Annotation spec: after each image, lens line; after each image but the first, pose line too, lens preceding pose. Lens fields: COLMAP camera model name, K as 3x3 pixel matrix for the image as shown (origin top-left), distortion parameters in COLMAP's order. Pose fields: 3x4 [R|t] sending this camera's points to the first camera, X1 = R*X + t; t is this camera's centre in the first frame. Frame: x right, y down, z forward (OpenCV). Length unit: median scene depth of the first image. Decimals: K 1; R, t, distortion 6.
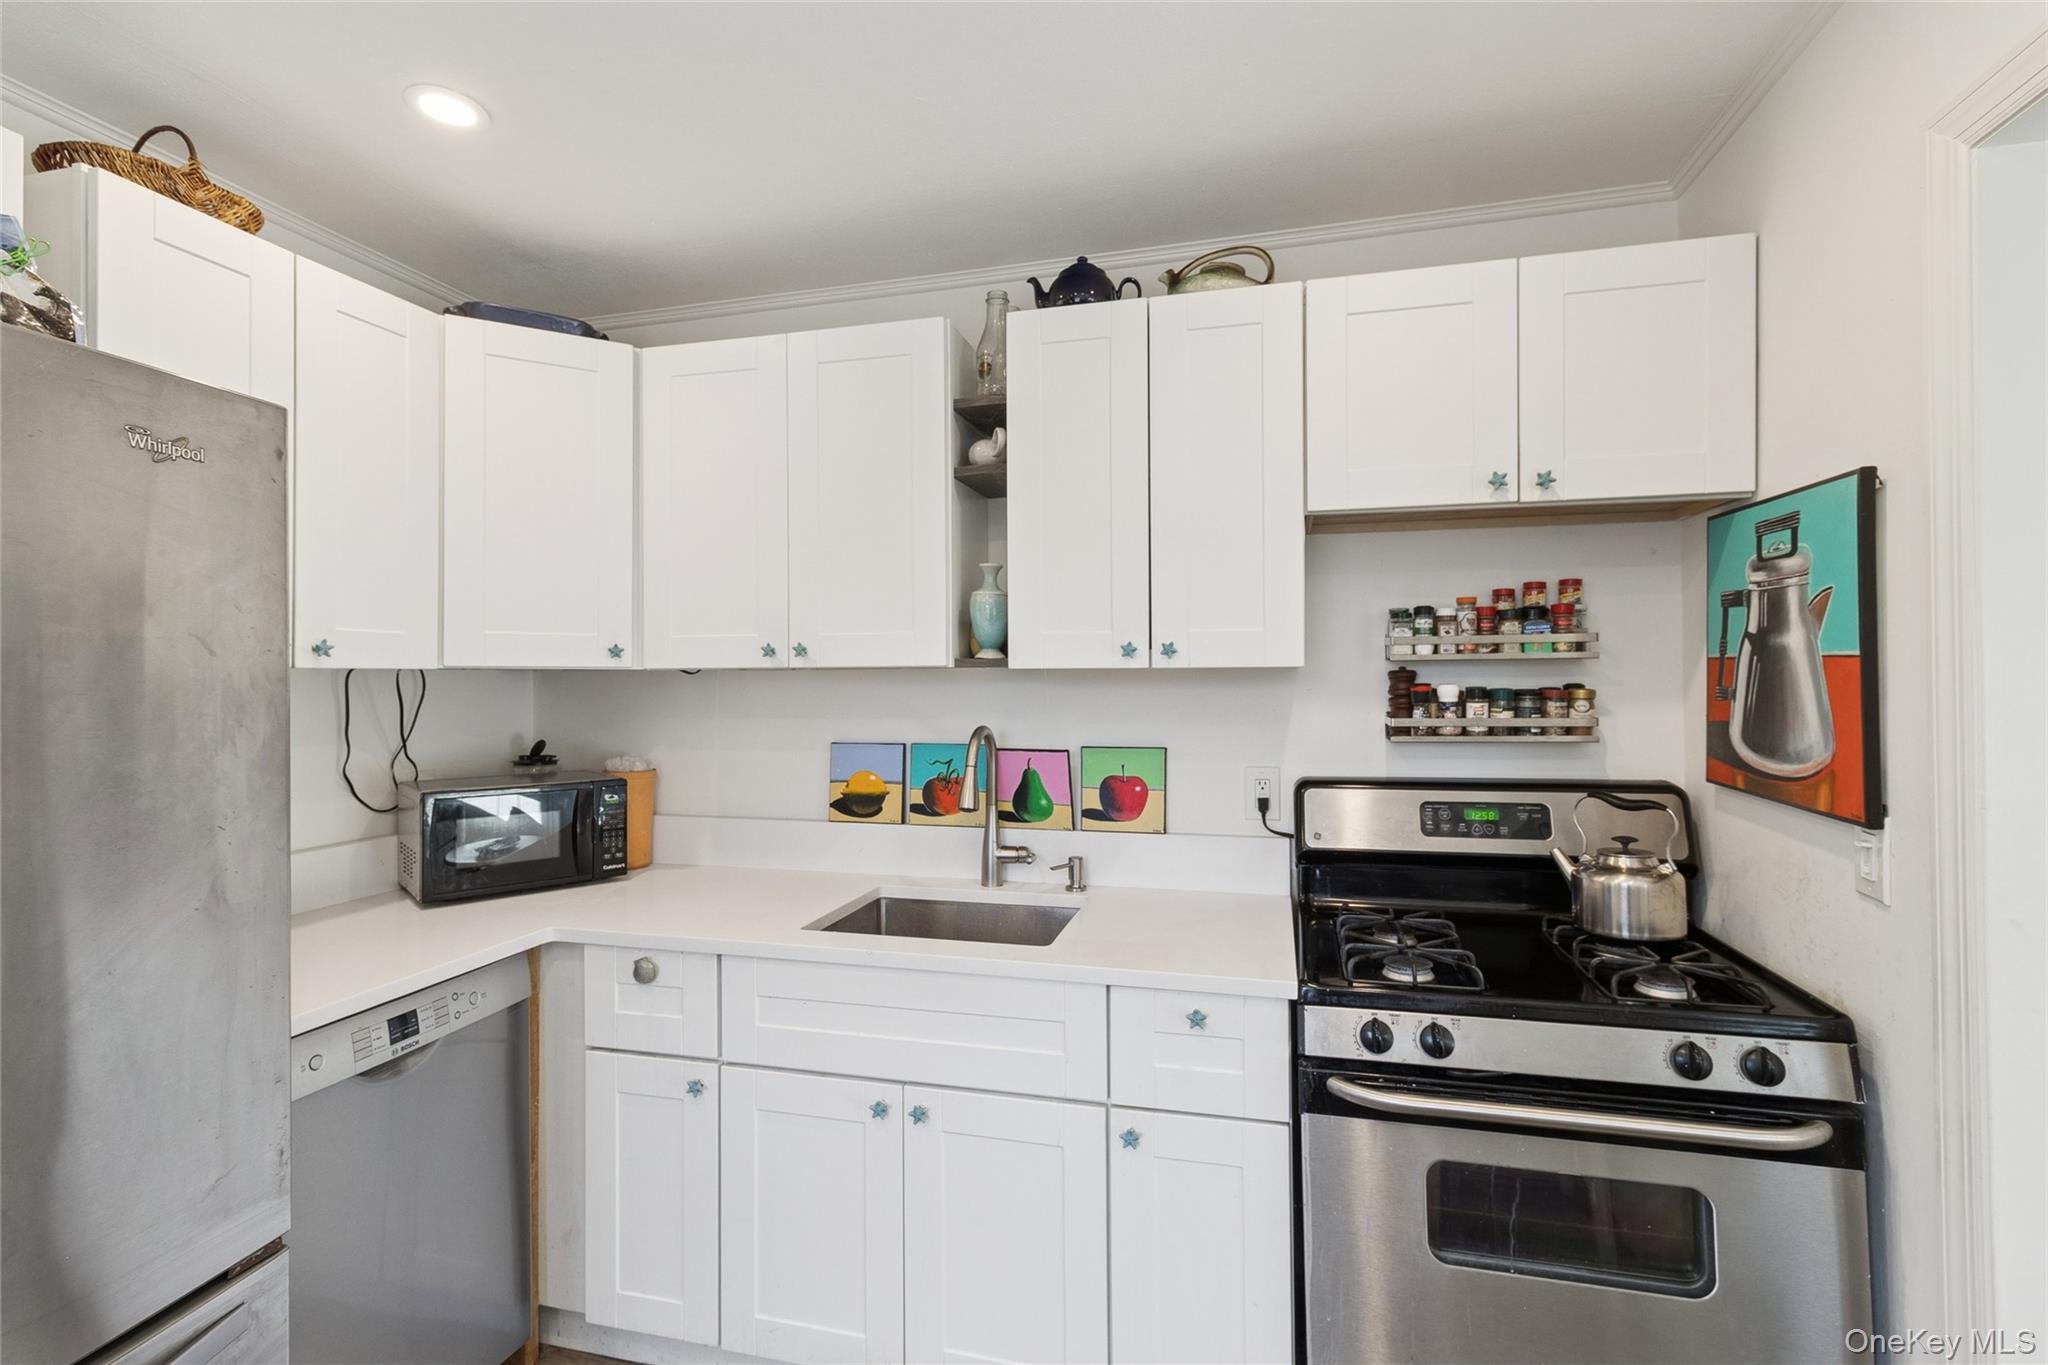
lens RADIAL K [[944.5, 0, 1018.4], [0, 944.5, 669.1], [0, 0, 1]] dist [0.001443, -0.000472]
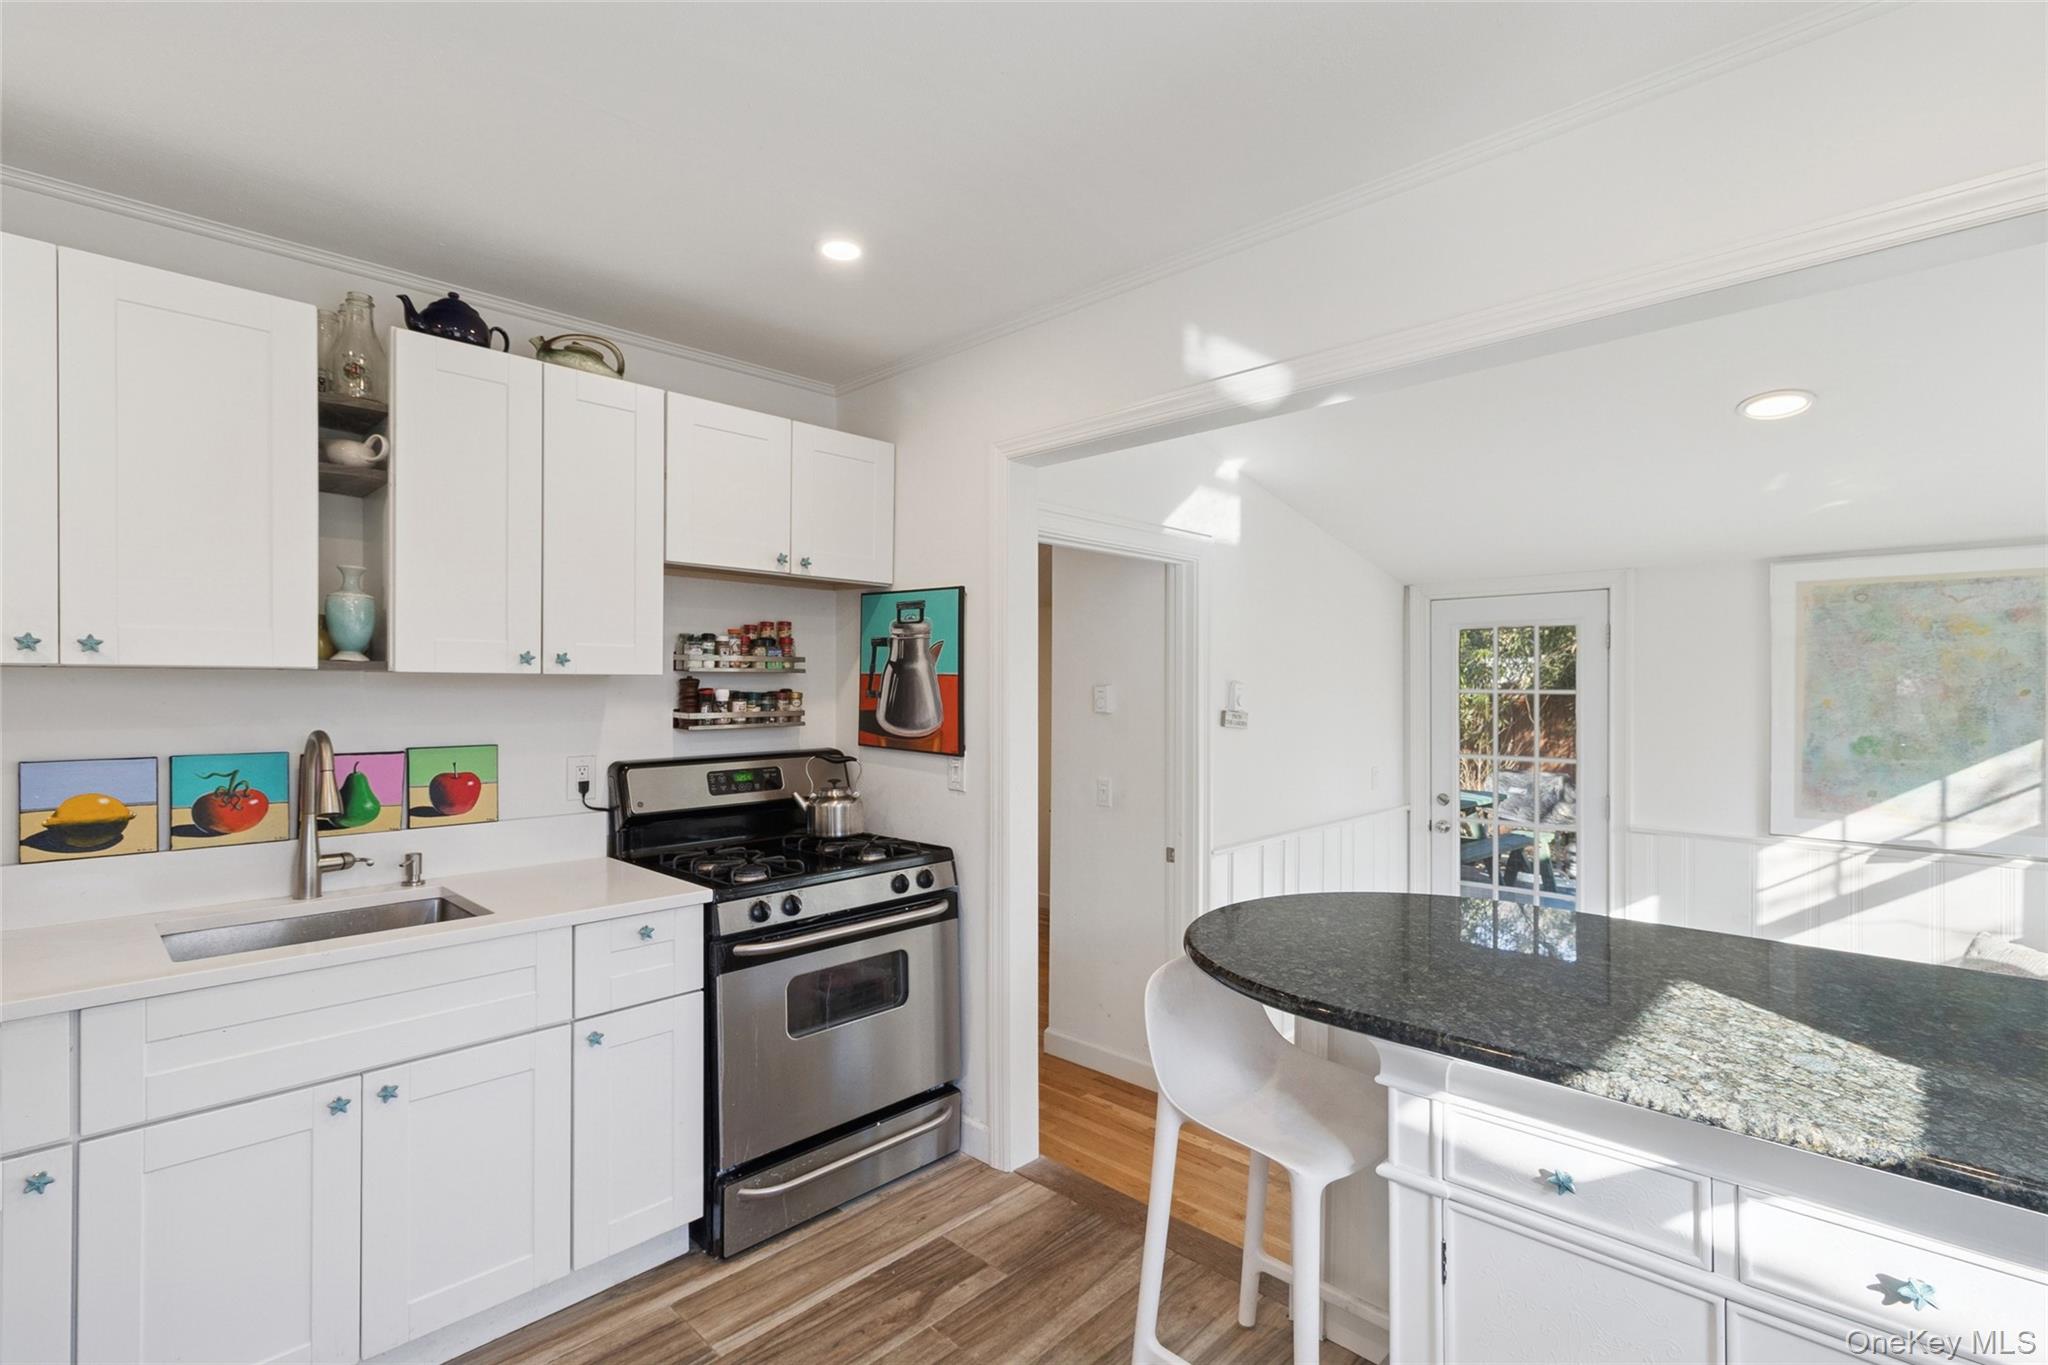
lens RADIAL K [[944.5, 0, 1033.6], [0, 944.5, 680.2], [0, 0, 1]] dist [0.001443, -0.000472]
pose [[0.490698, 0.013005, 0.871233, -0.573560], [-0.013337, 0.999884, -0.007413, 0.007205], [-0.871228, -0.007982, 0.490815, -0.120919]]
